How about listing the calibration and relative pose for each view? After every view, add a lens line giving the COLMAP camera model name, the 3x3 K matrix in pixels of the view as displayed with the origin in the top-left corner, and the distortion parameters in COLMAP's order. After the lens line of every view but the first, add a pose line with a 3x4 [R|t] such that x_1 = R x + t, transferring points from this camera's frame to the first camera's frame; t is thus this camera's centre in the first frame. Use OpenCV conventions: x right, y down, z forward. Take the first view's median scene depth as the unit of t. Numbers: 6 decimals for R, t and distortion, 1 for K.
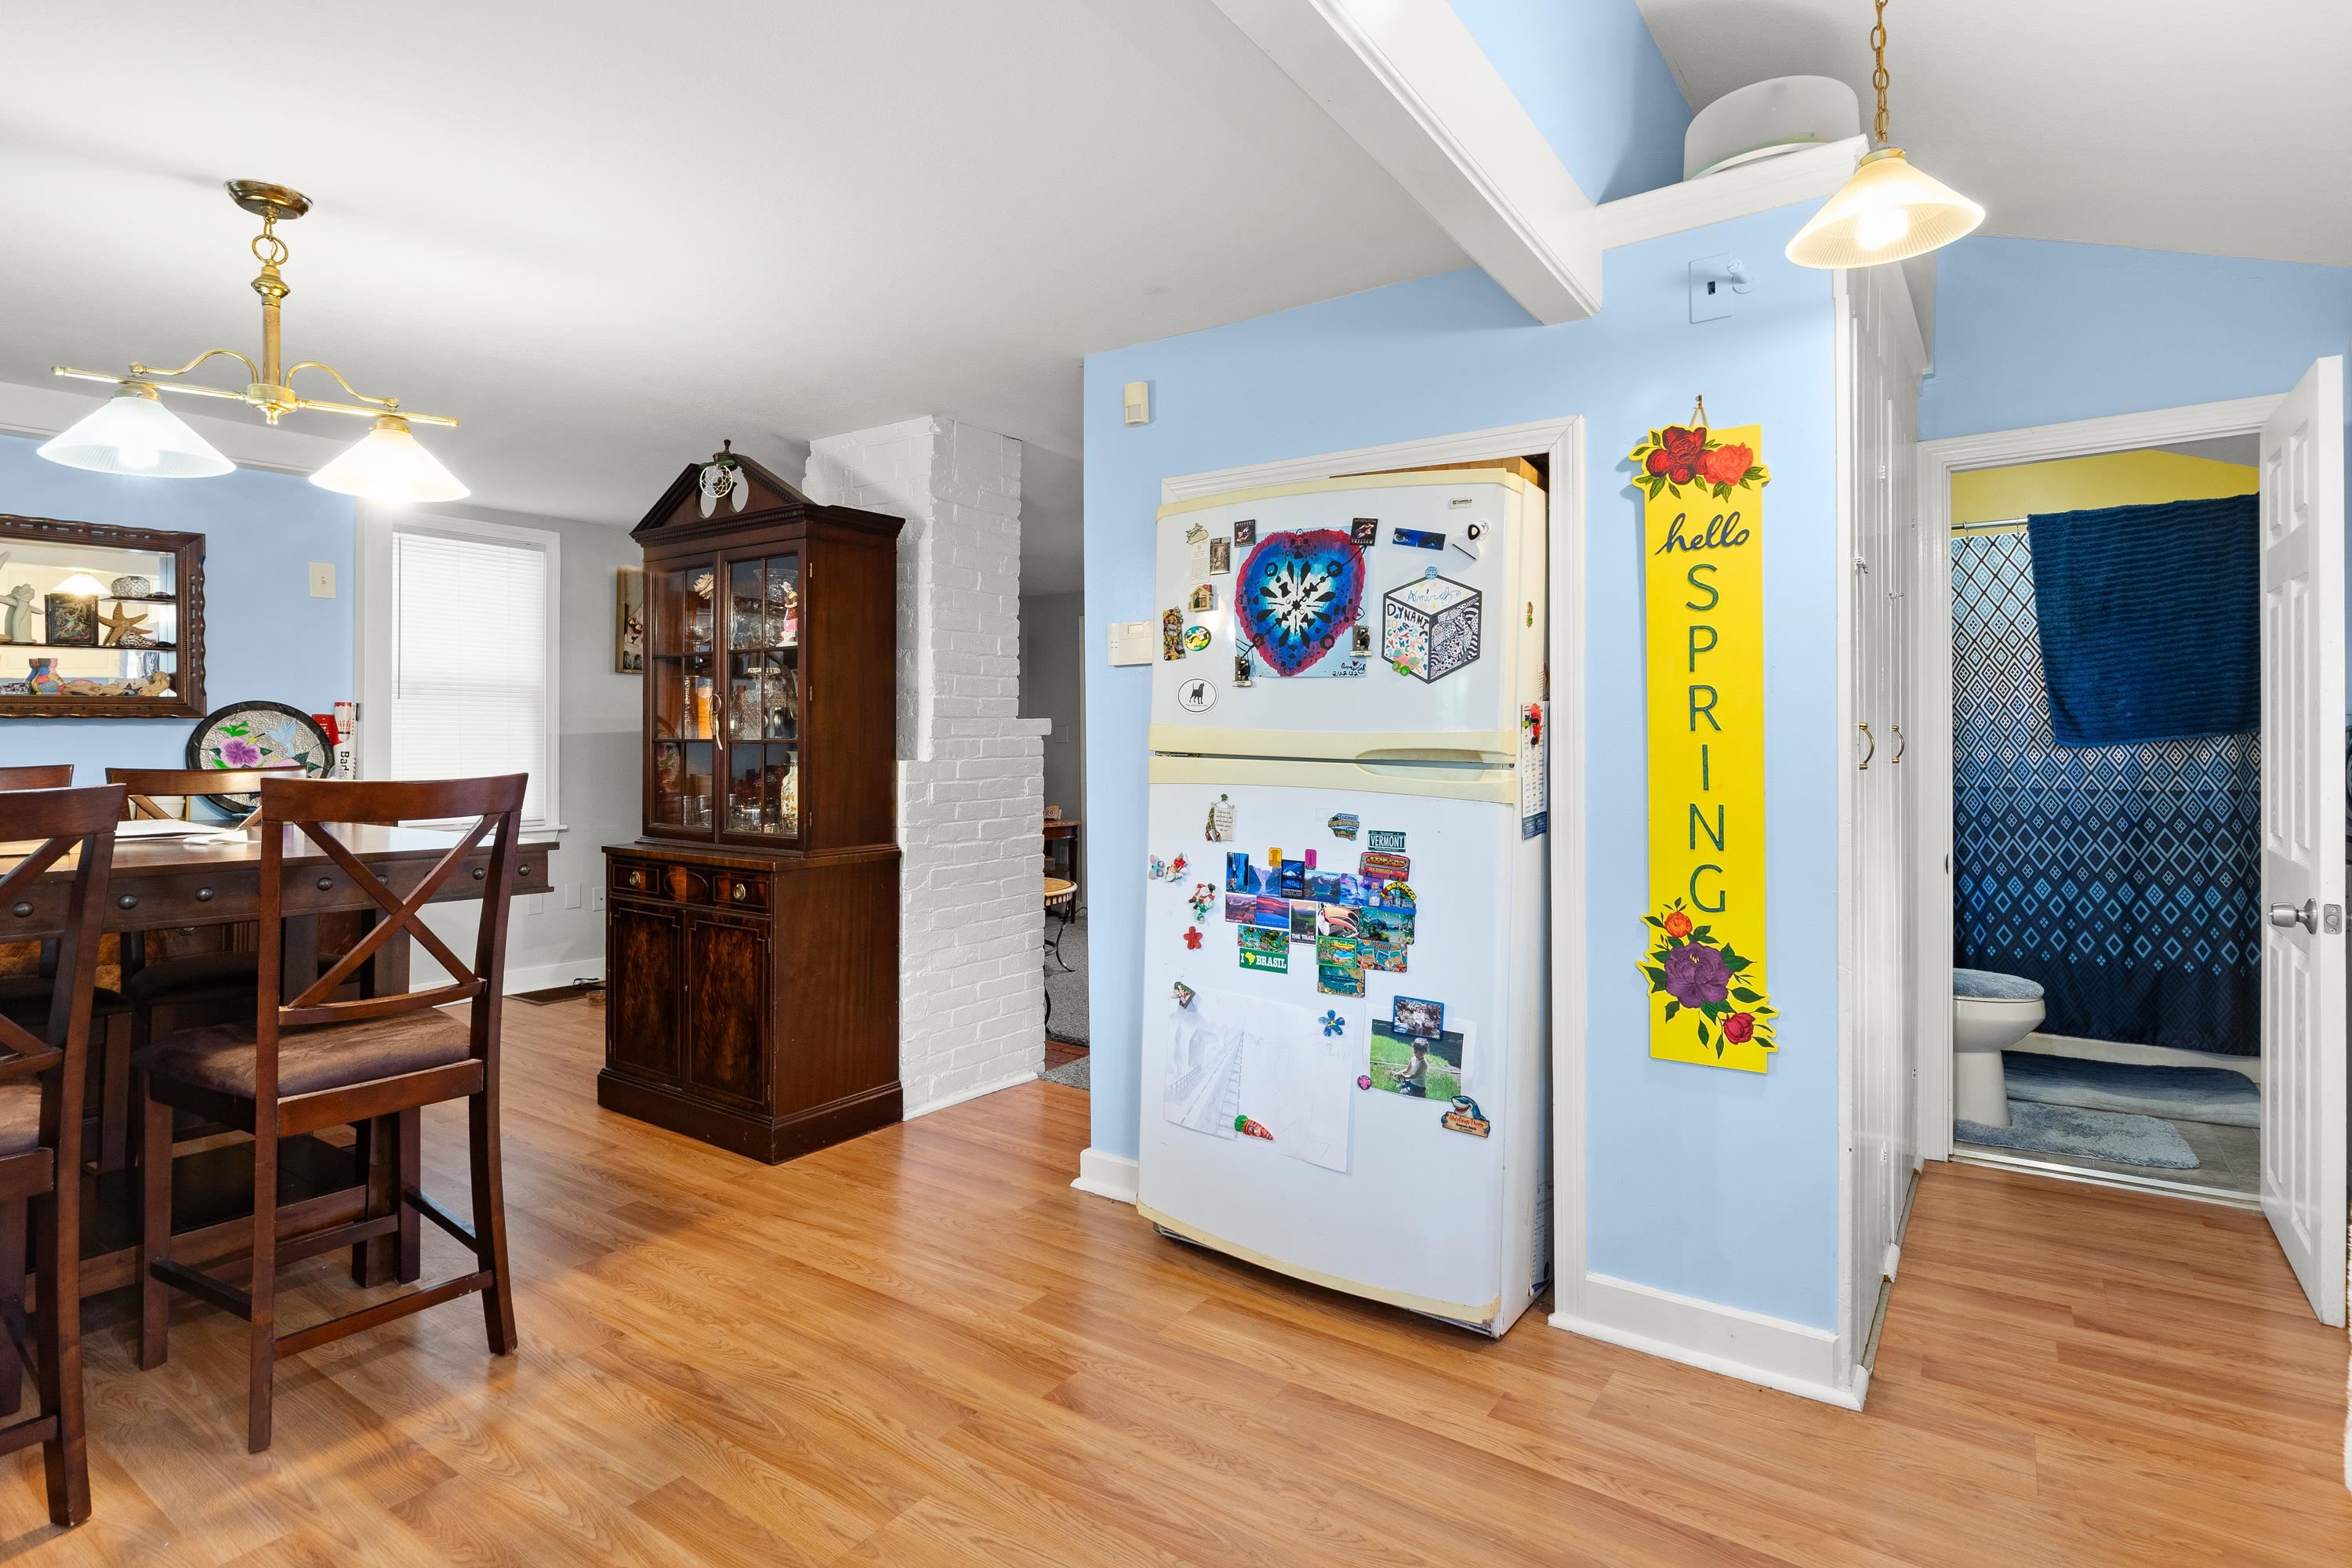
lens RADIAL K [[1157.9, 0, 1183.8], [0, 1157.9, 746.7], [0, 0, 1]] dist [-0.003431, -0.001024]
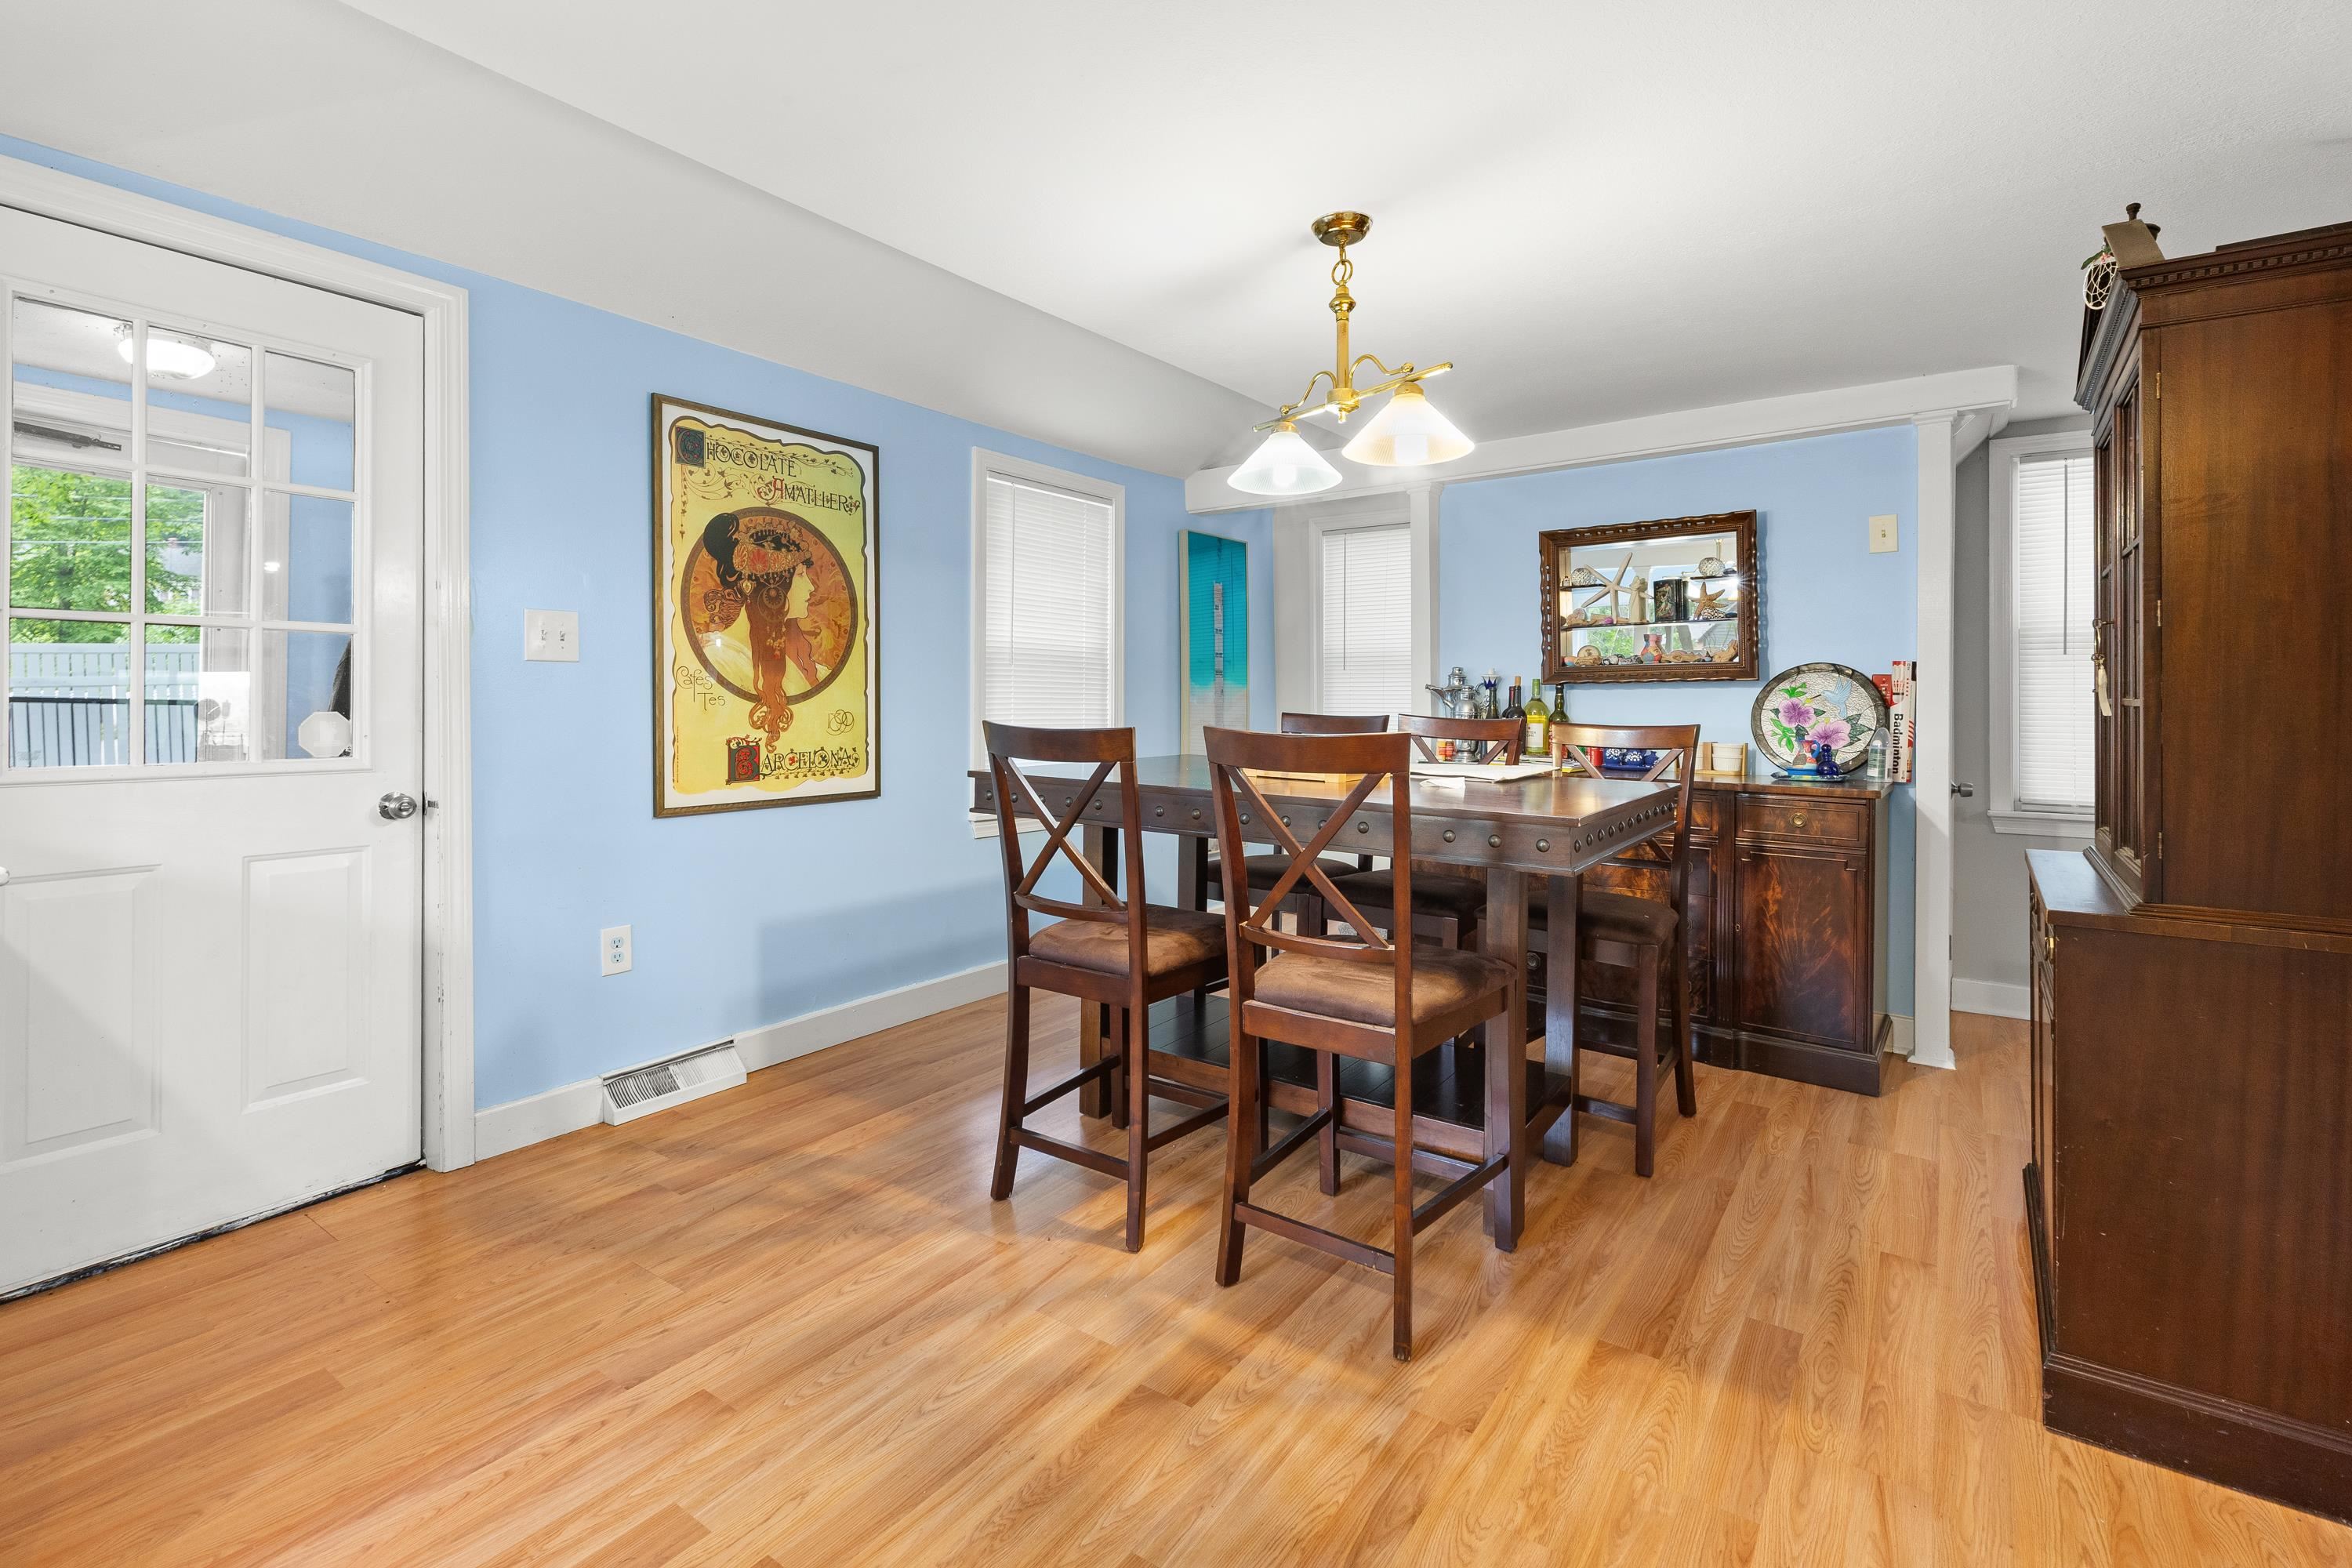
lens RADIAL K [[1069.6, 0, 1157.1], [0, 1069.6, 696.6], [0, 0, 1]] dist [0.009574, -0.000703]
pose [[0.003788, -0.001428, -0.999992, 0.221769], [-0.013583, 0.999907, -0.001480, -0.000641], [0.999901, 0.013589, 0.003768, 0.642201]]
